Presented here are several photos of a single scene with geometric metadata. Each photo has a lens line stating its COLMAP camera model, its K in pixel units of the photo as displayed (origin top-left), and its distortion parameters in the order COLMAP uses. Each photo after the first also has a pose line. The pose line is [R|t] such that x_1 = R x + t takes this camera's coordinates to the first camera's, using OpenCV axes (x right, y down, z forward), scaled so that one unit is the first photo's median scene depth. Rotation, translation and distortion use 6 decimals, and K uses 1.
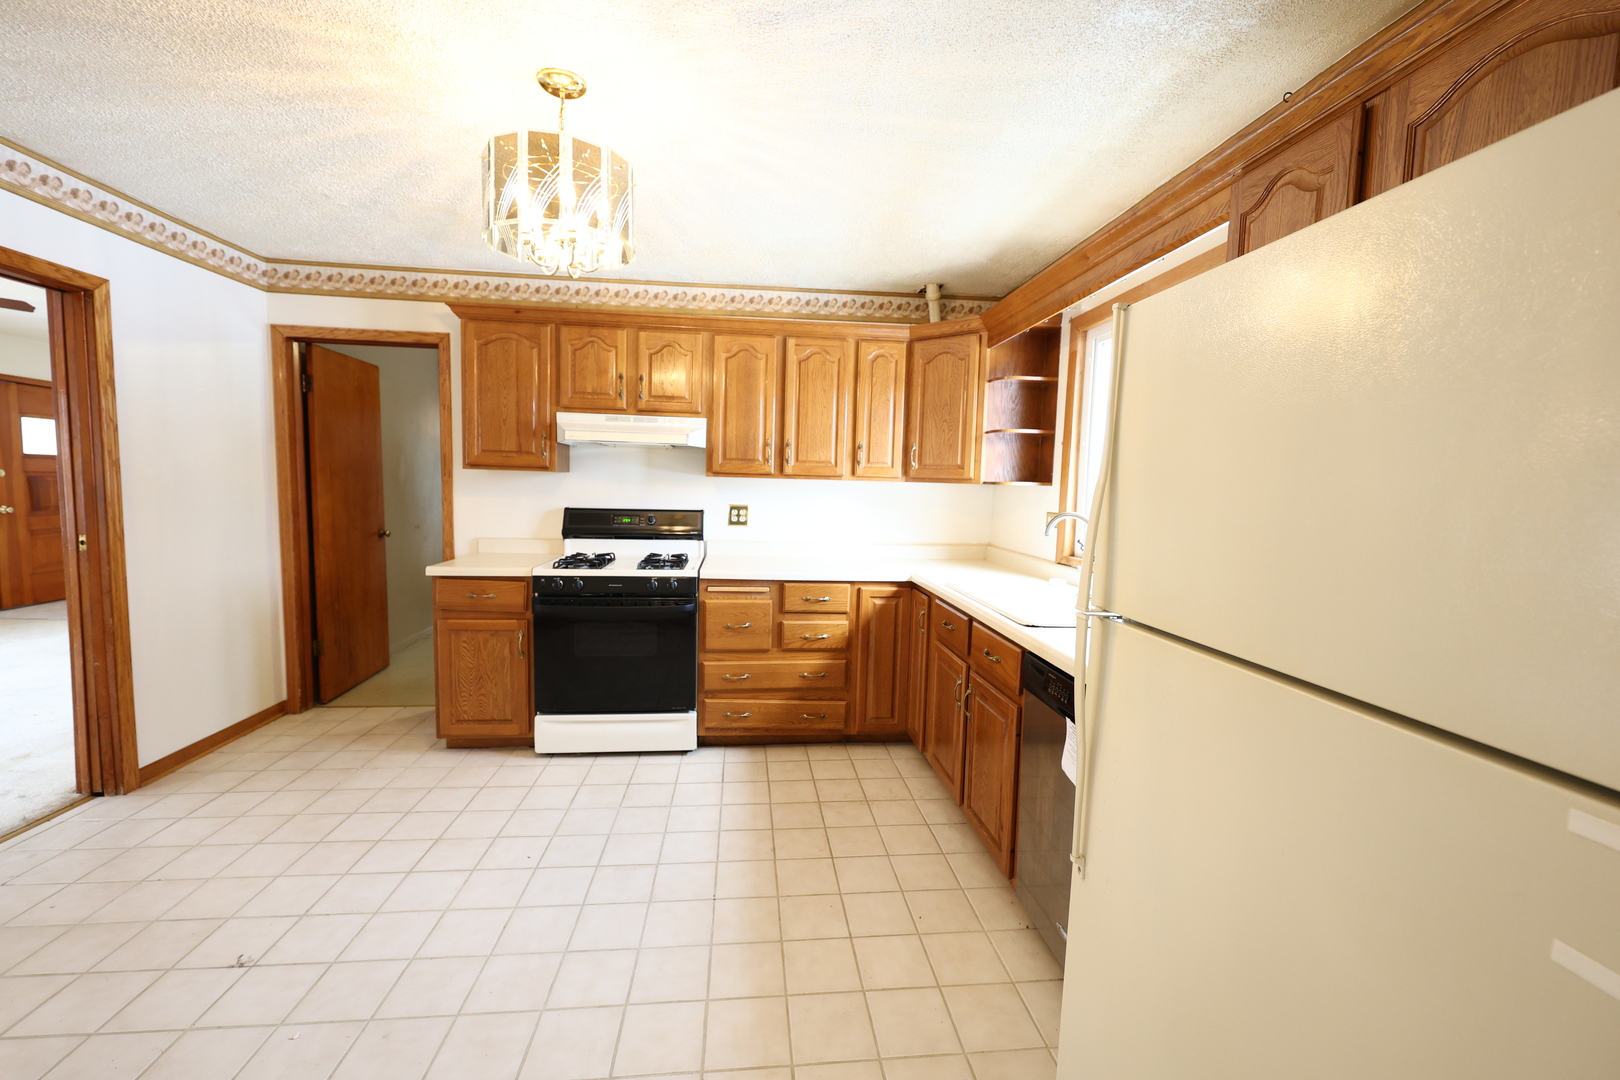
lens RADIAL K [[642.1, 0, 810.0], [0, 642.1, 540.0], [0, 0, 1]] dist [-0.003366, -0.000062]
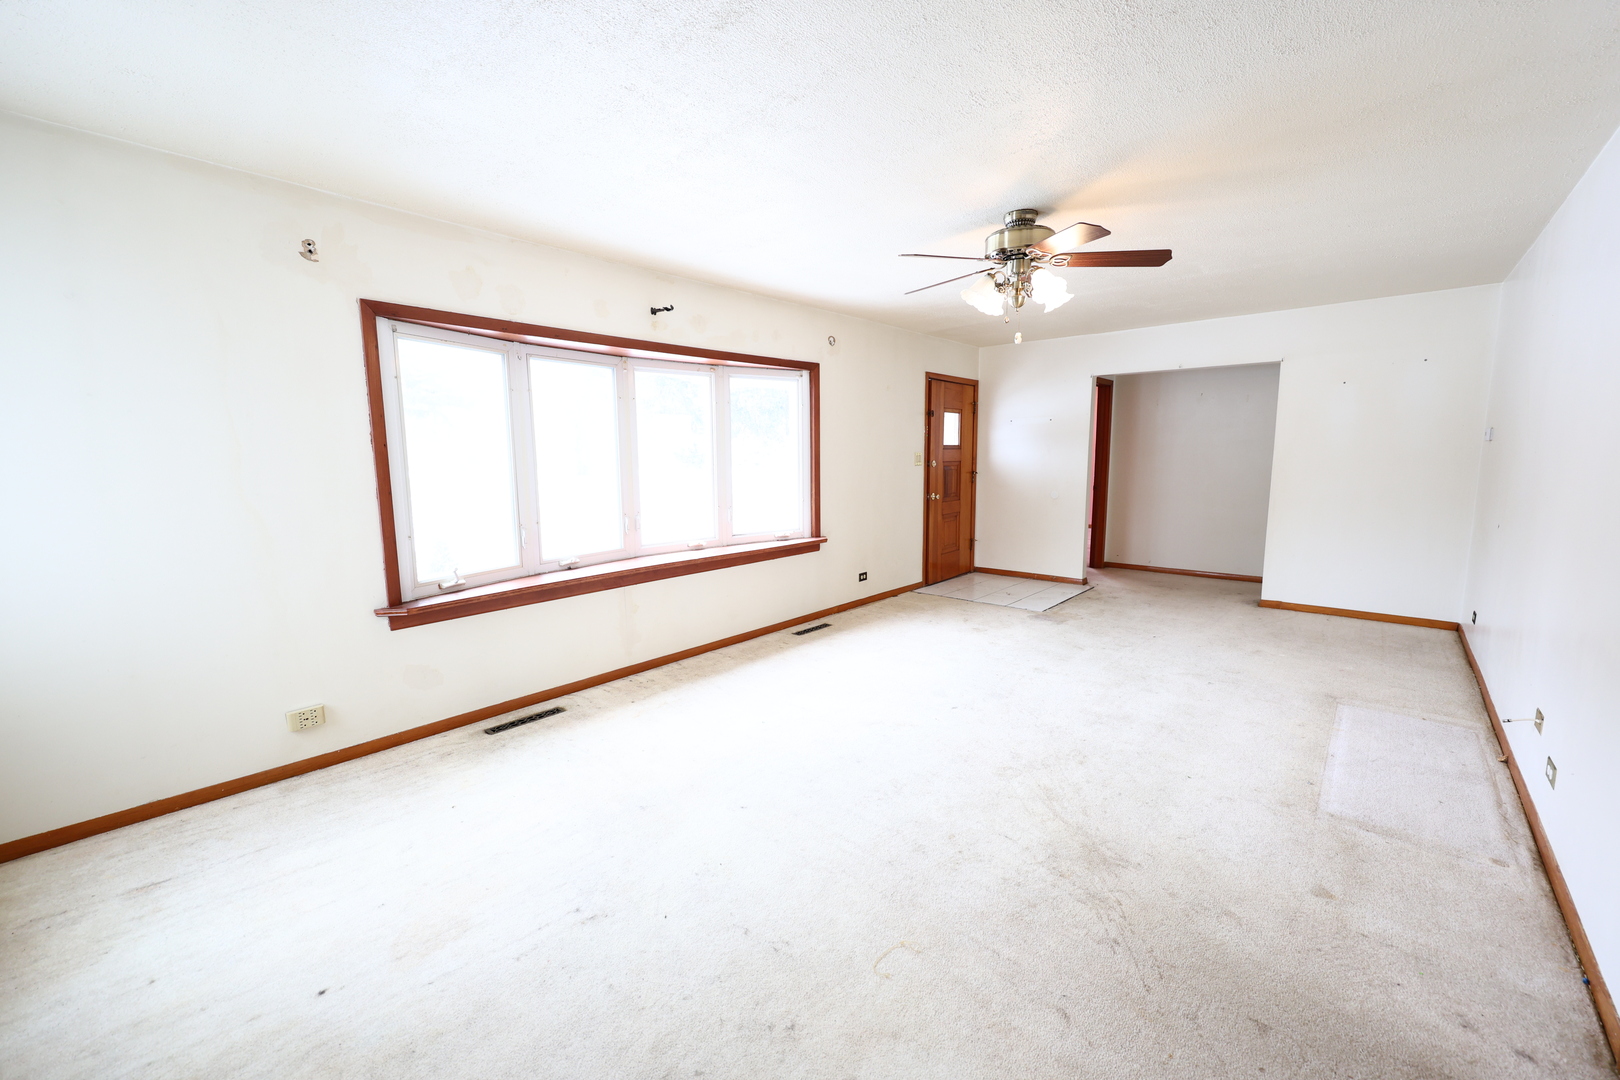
lens RADIAL K [[634.0, 0, 813.7], [0, 634.0, 541.7], [0, 0, 1]] dist [-0.002864, -0.000223]
pose [[0.693608, 0.067854, -0.717150, -1.017755], [-0.039047, 0.997632, 0.056627, -0.037849], [0.719294, -0.011274, 0.694615, 0.149048]]
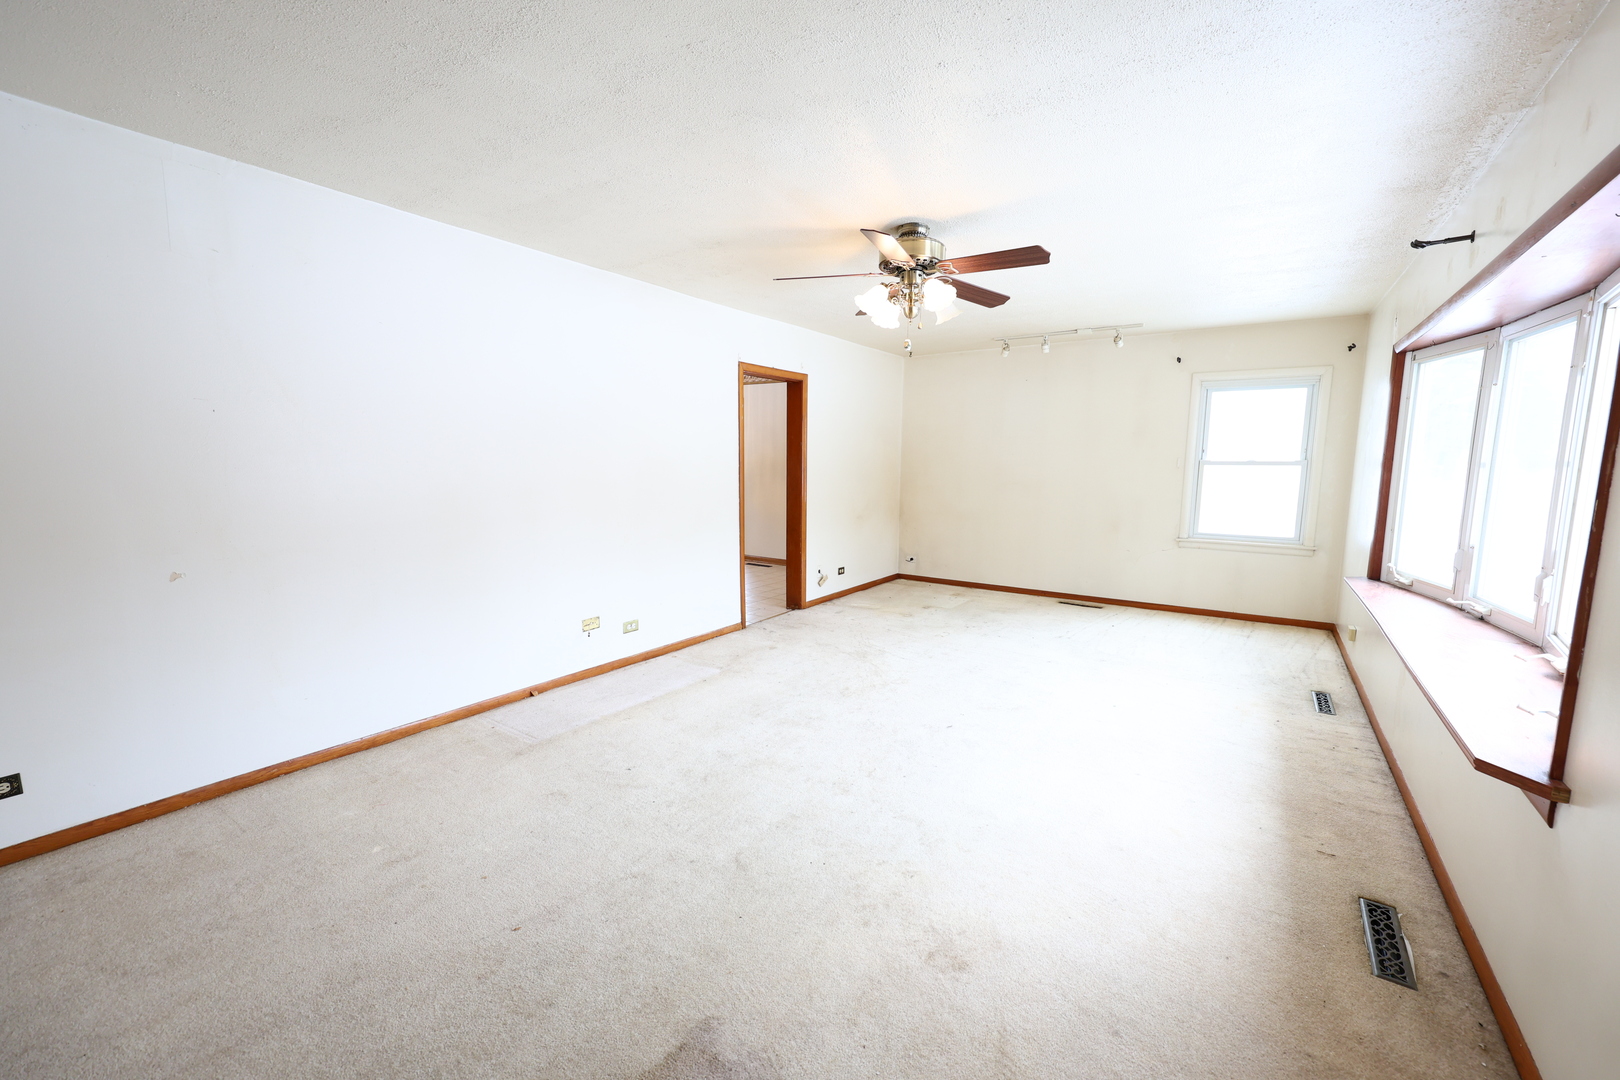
lens RADIAL K [[659.6, 0, 810.0], [0, 659.6, 540.0], [0, 0, 1]] dist [0.001265, 0.000104]
pose [[-0.775166, -0.109701, 0.622160, -2.076752], [0.033571, 0.976264, 0.213964, -0.242648], [-0.630865, 0.186745, -0.753085, 1.981374]]
